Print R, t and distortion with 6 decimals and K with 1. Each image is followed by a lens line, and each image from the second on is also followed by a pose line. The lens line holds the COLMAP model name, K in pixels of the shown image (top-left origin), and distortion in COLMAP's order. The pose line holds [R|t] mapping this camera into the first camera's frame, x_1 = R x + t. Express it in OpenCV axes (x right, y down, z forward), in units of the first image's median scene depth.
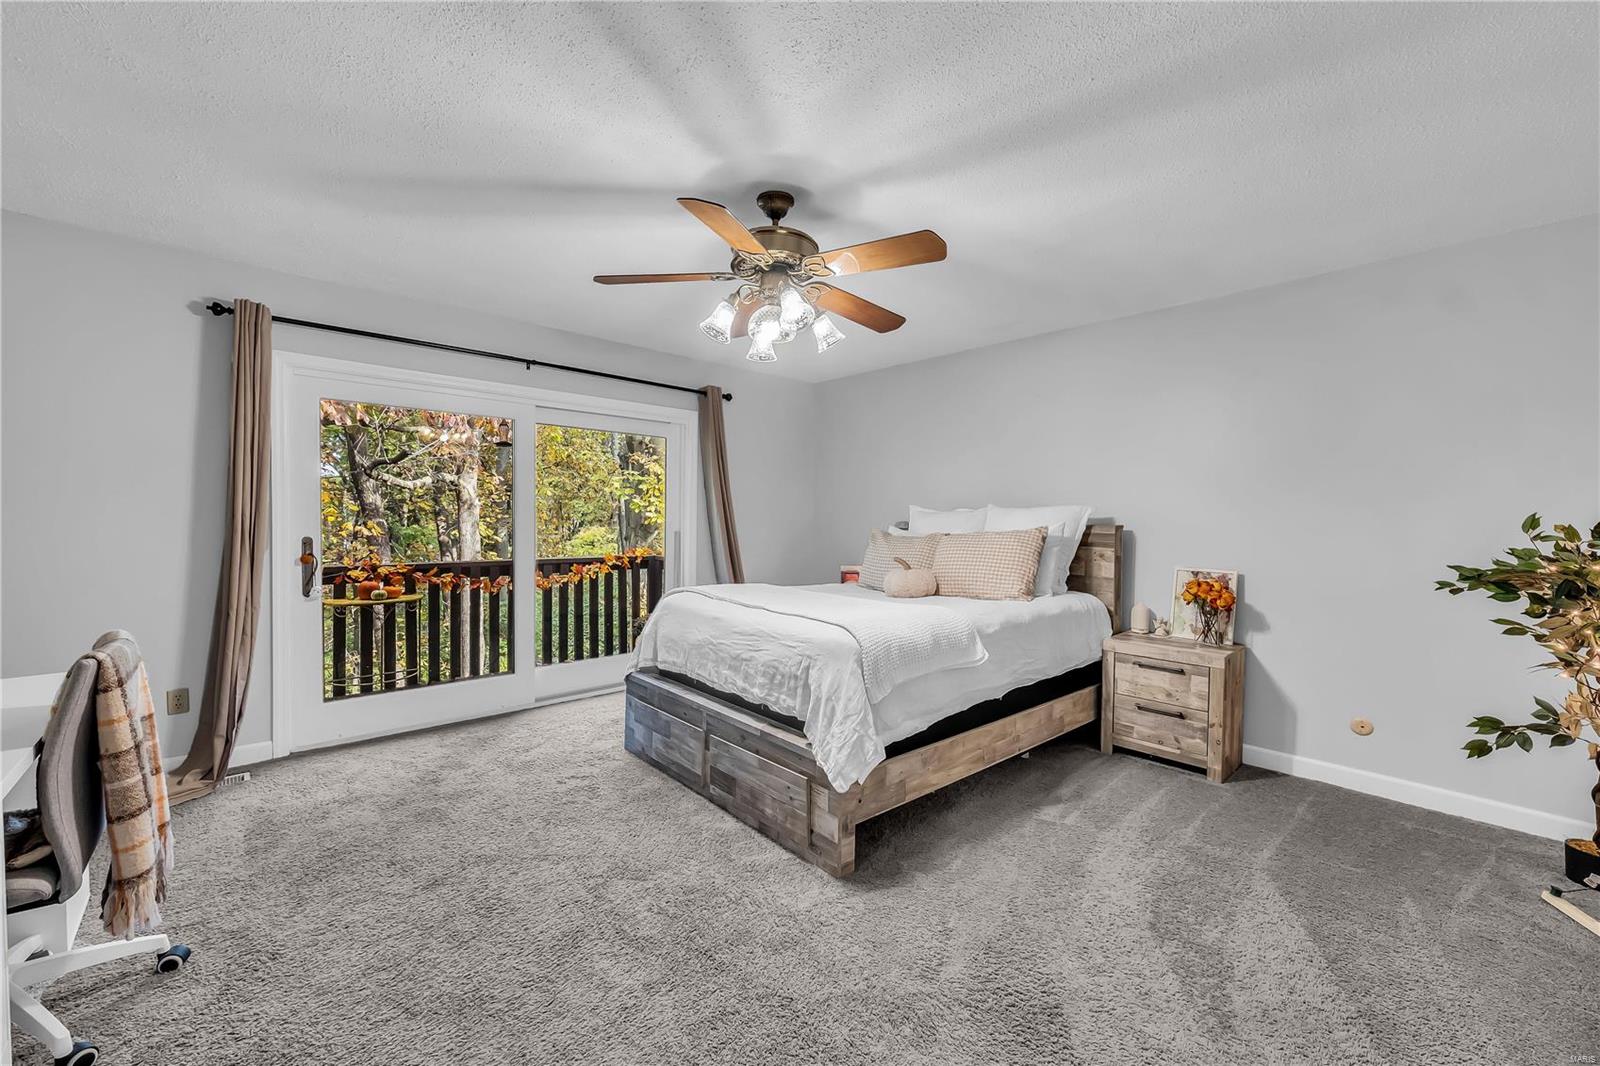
lens RADIAL K [[648.6, 0, 800.0], [0, 648.6, 533.0], [0, 0, 1]] dist [0.000550, -0.000010]
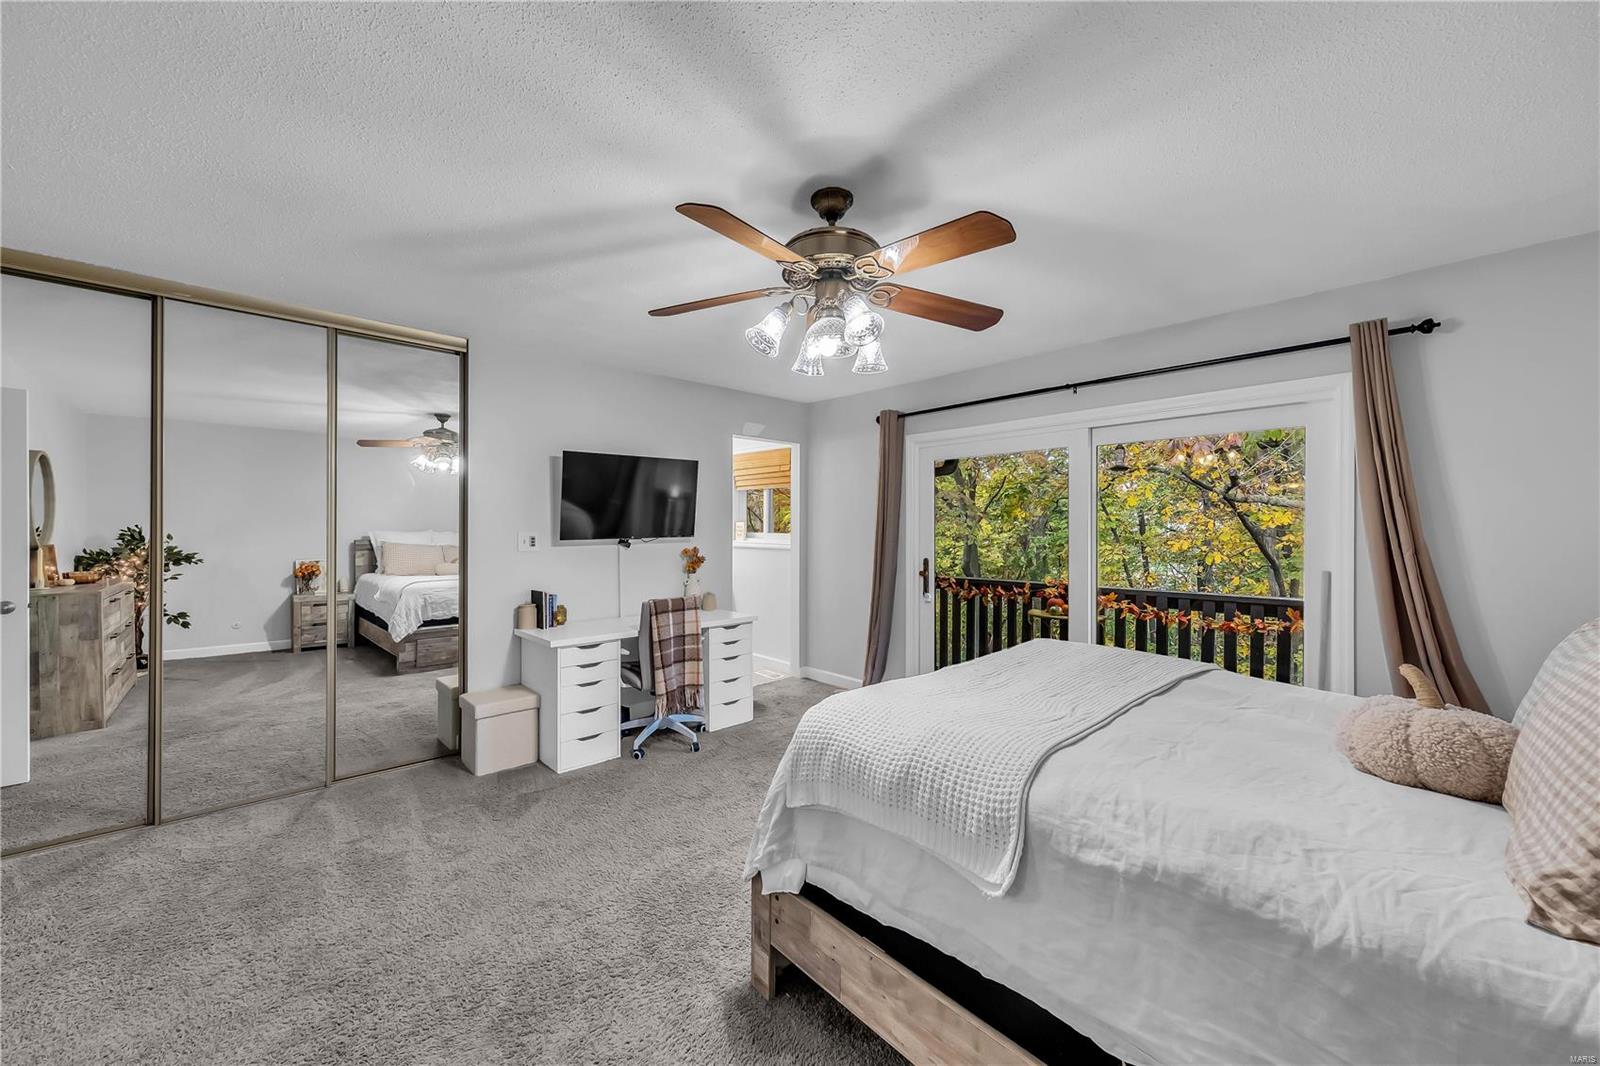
lens RADIAL K [[598.8, 0, 795.6], [0, 598.8, 524.3], [0, 0, 1]] dist [0.001570, 0.000364]
pose [[-0.004535, -0.019782, -0.999794, 0.612569], [-0.022801, 0.999546, -0.019674, -0.036820], [0.999730, 0.022707, -0.004984, 0.756507]]
